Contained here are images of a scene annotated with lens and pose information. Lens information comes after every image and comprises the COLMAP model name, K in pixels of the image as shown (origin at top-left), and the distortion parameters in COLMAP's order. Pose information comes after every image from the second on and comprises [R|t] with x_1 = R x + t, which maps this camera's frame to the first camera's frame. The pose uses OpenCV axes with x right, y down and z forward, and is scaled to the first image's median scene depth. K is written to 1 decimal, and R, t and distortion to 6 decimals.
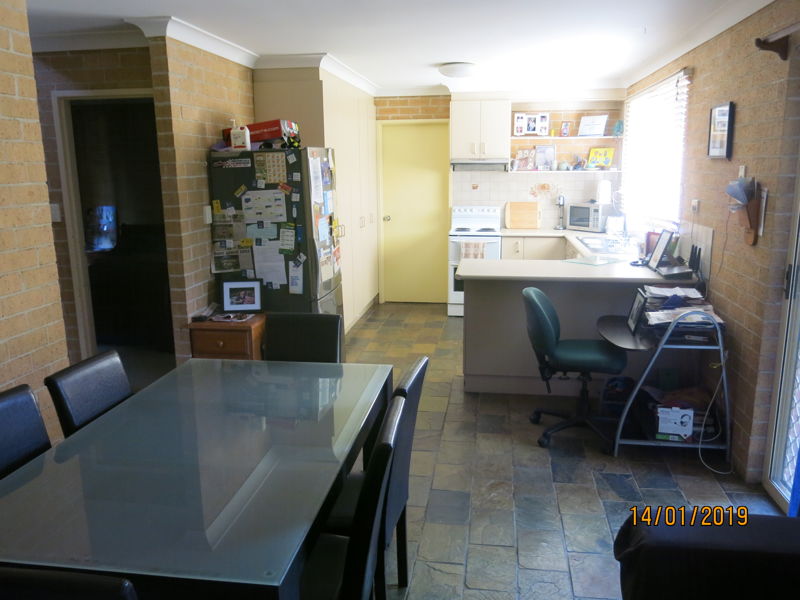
lens RADIAL K [[656.6, 0, 399.8], [0, 656.6, 300.6], [0, 0, 1]] dist [-0.027532, 0.011888]
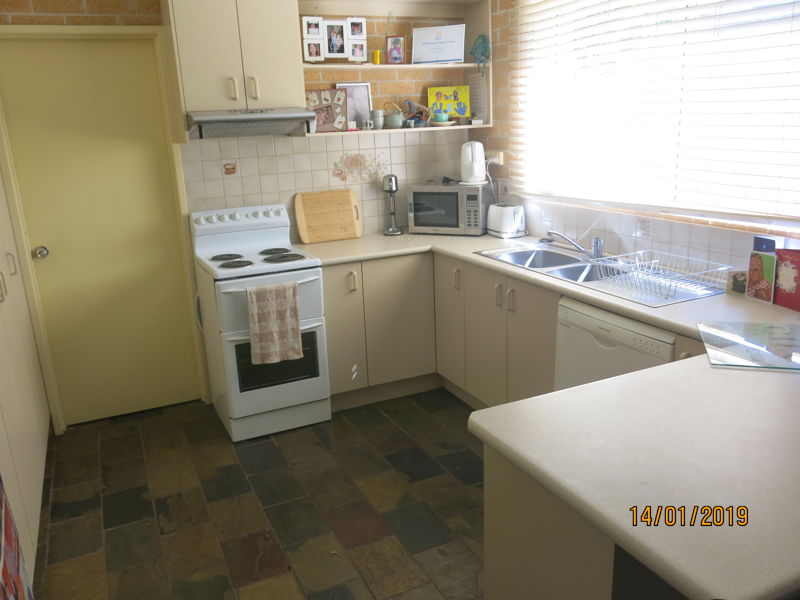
lens RADIAL K [[656.6, 0, 401.0], [0, 656.6, 299.9], [0, 0, 1]] dist [-0.027532, 0.011888]
pose [[0.831414, -0.174662, 0.527488, -0.060798], [0.146787, 0.984628, 0.094667, -0.109293], [-0.535914, -0.001279, 0.844272, 0.538998]]
